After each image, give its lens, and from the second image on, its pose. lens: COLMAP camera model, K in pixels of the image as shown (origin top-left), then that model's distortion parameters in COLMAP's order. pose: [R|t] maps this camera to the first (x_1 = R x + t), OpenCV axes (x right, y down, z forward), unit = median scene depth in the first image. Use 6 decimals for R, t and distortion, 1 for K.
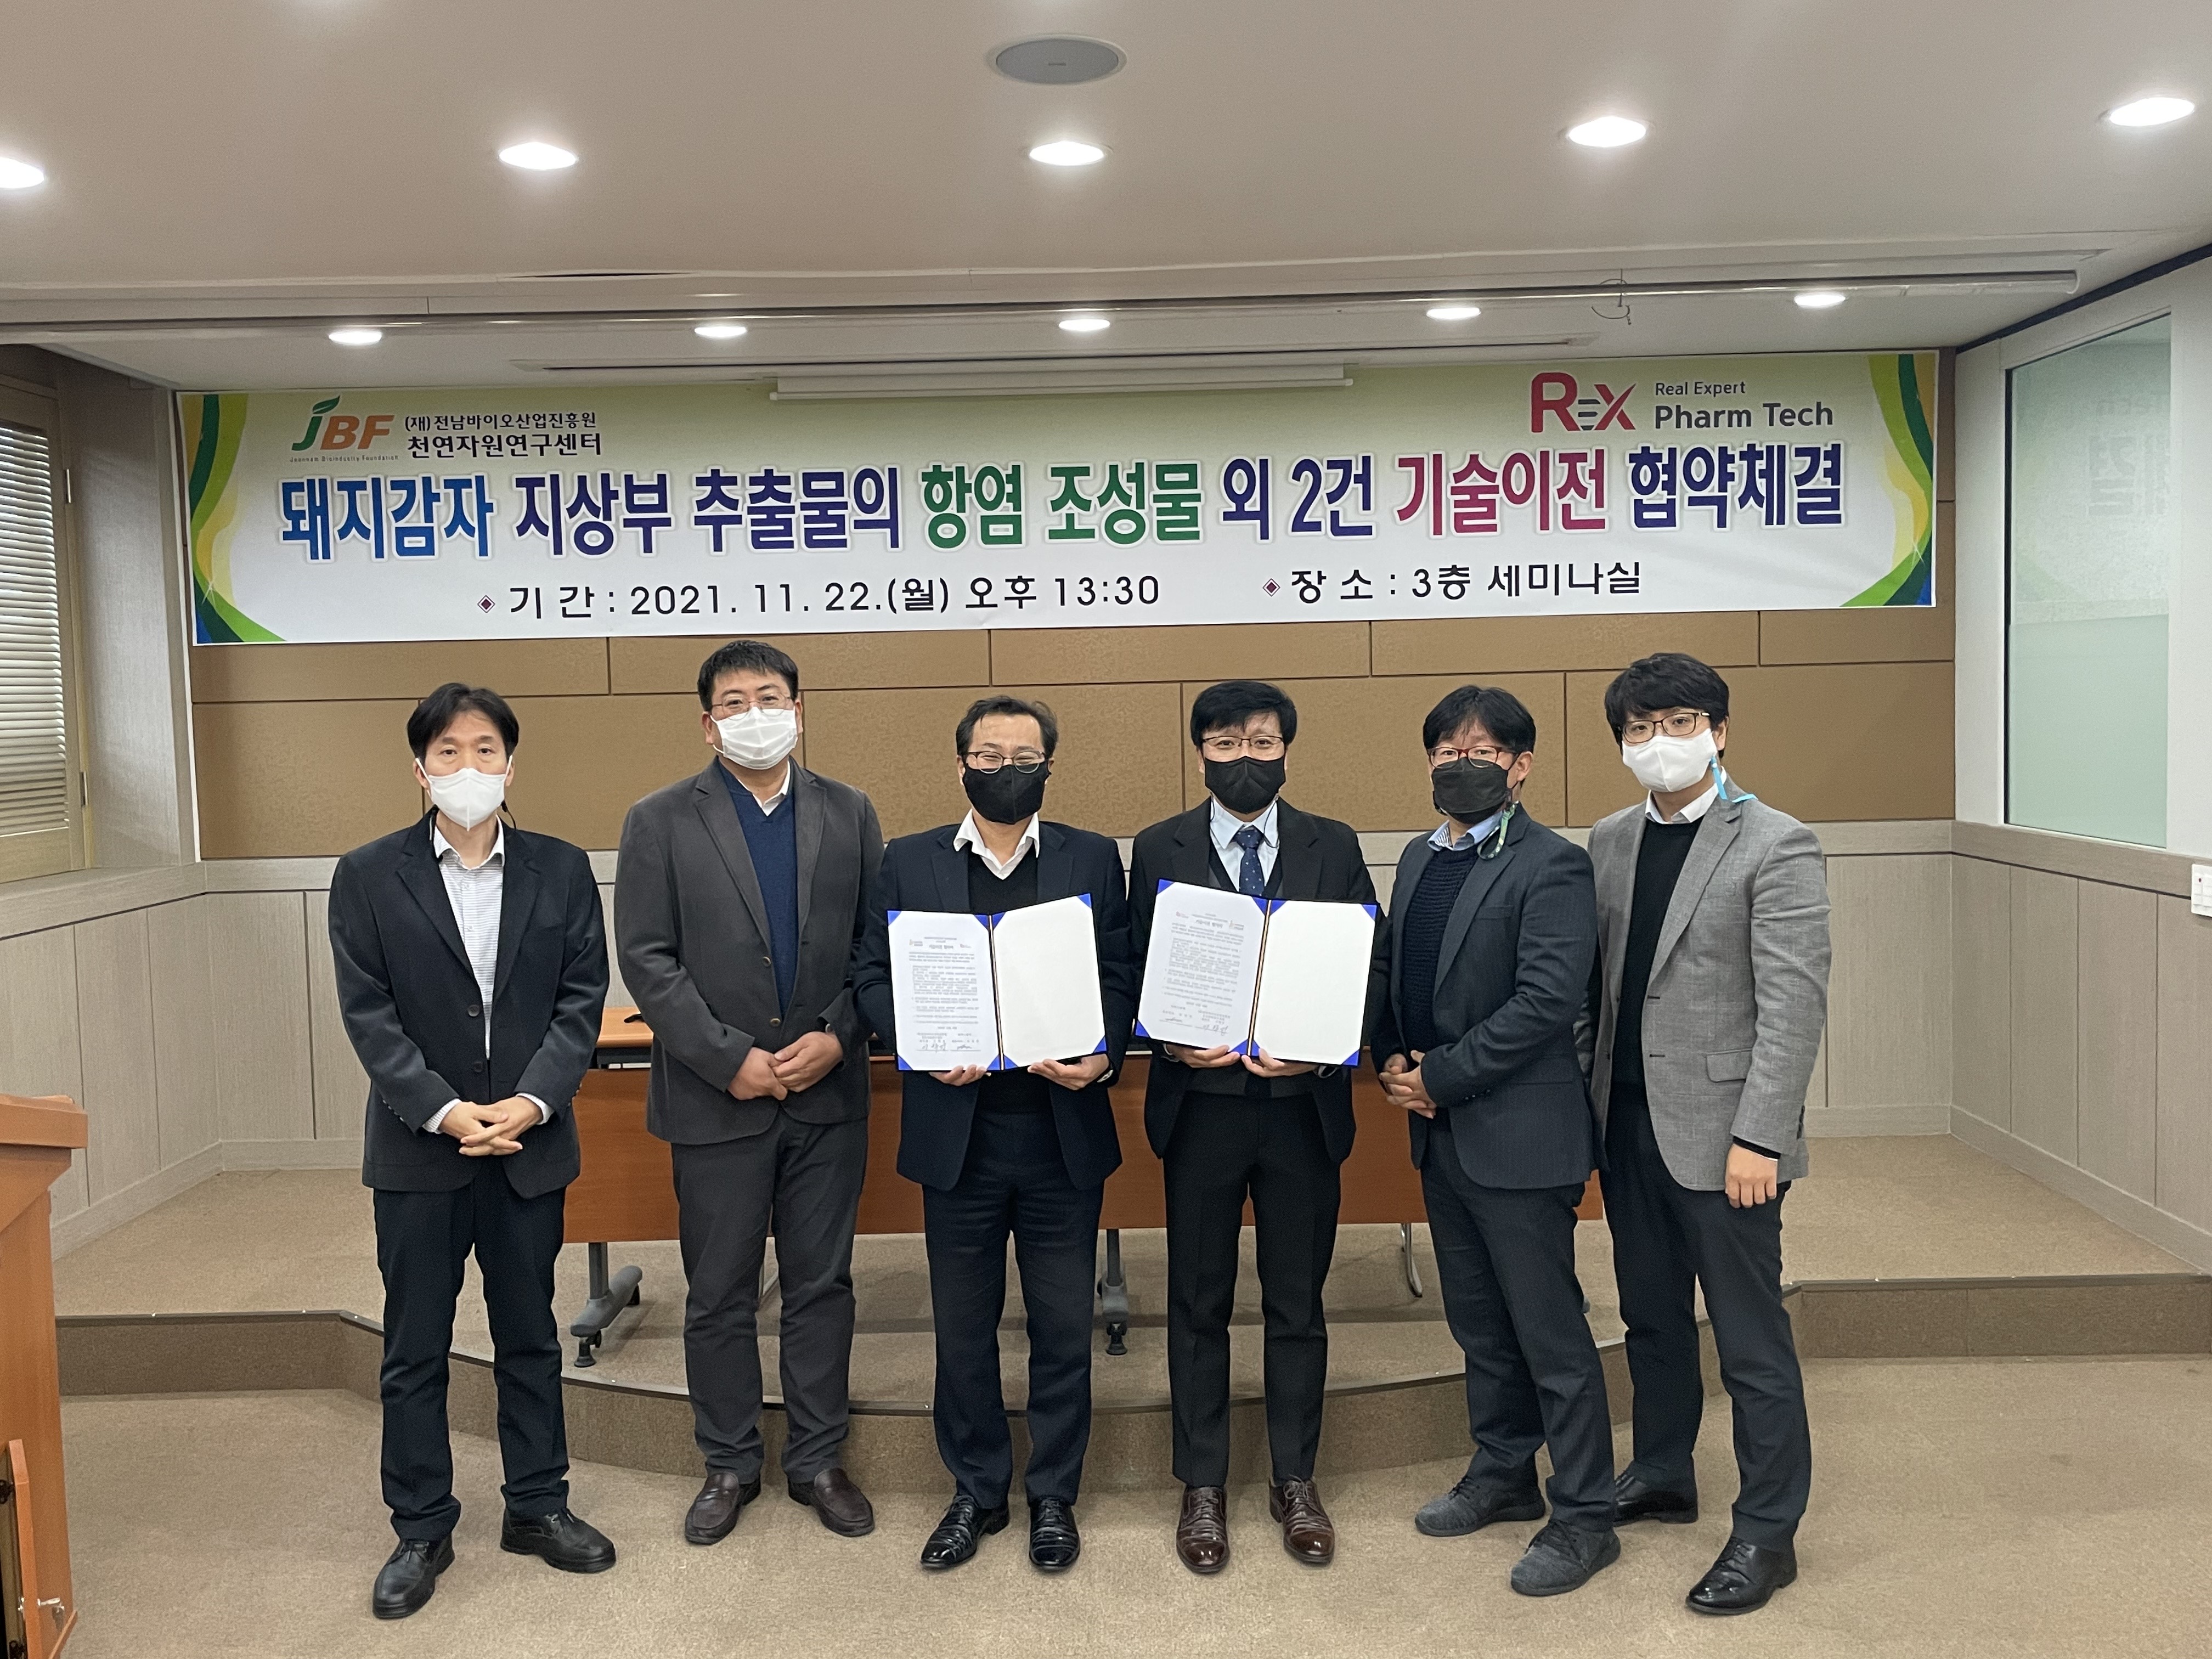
lens RADIAL K [[1985.0, 0, 1106.0], [0, 1985.0, 829.5], [0, 0, 1]] dist [0.149874, -0.001905]
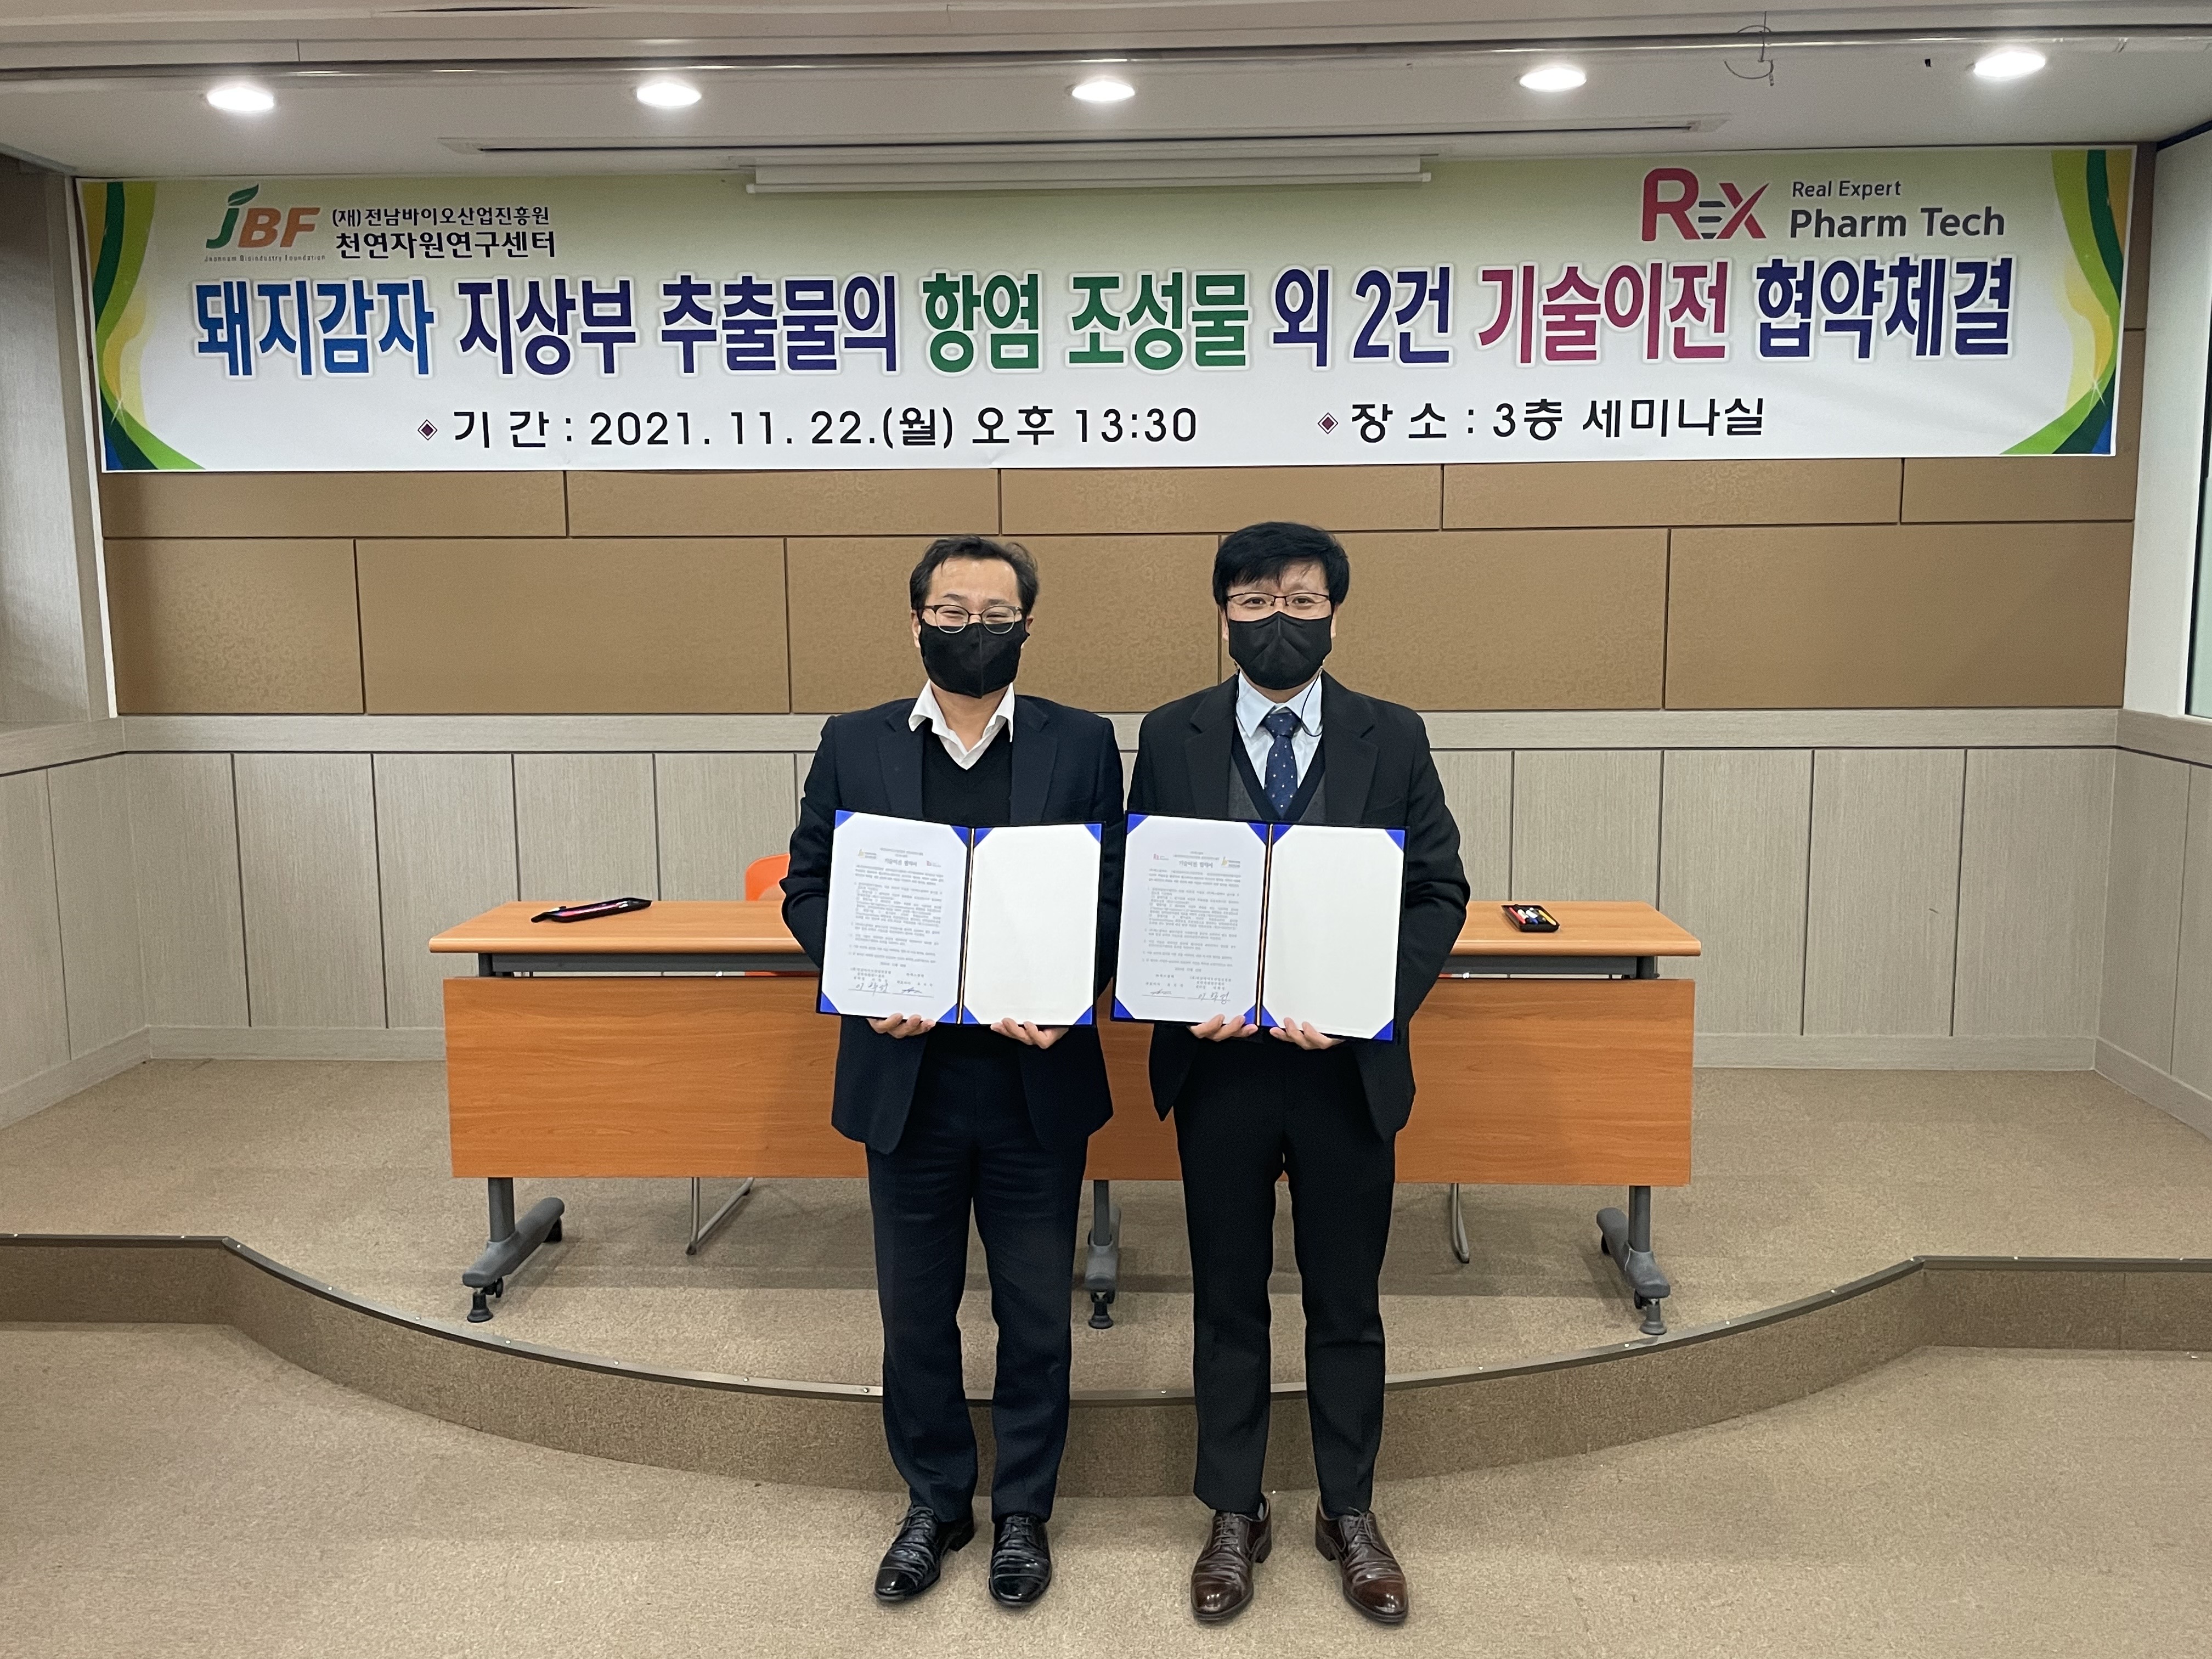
lens RADIAL K [[1813.1, 0, 1106.0], [0, 1813.1, 829.5], [0, 0, 1]] dist [0.072548, -0.010575]
pose [[0.998862, 0.022697, -0.041942, 0.024636], [-0.019486, 0.996960, 0.075443, -0.004600], [0.043527, -0.074540, 0.996268, 0.202535]]
